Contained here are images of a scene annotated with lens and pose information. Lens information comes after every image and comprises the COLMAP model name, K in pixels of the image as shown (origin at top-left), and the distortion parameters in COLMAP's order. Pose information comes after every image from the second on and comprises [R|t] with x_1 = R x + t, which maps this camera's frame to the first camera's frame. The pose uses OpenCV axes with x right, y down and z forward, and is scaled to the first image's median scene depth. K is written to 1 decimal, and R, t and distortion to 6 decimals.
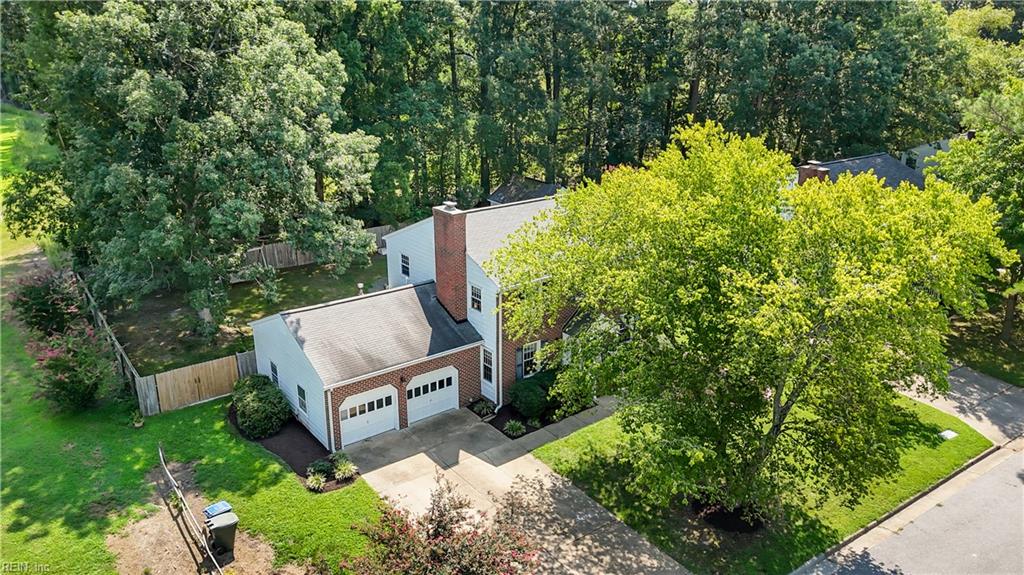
lens RADIAL K [[743.6, 0, 520.2], [0, 743.6, 283.2], [0, 0, 1]] dist [0.057665, -0.053646]
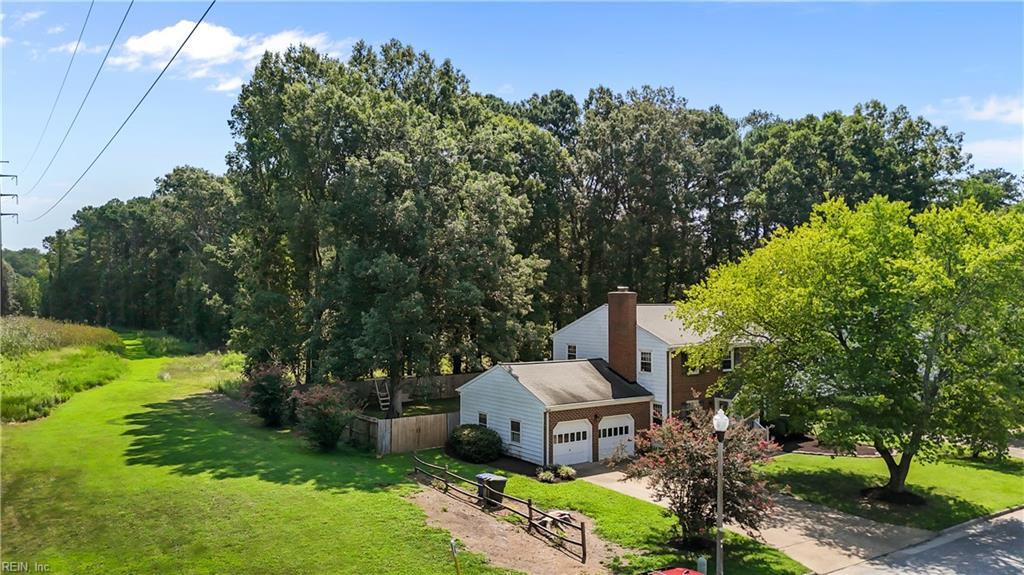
lens RADIAL K [[743.6, 0, 520.6], [0, 743.6, 288.7], [0, 0, 1]] dist [0.057665, -0.053646]
pose [[0.999661, -0.002419, -0.025929, -0.239412], [-0.006303, 0.943596, -0.331040, 0.323471], [0.025267, 0.331091, 0.943260, -0.227645]]
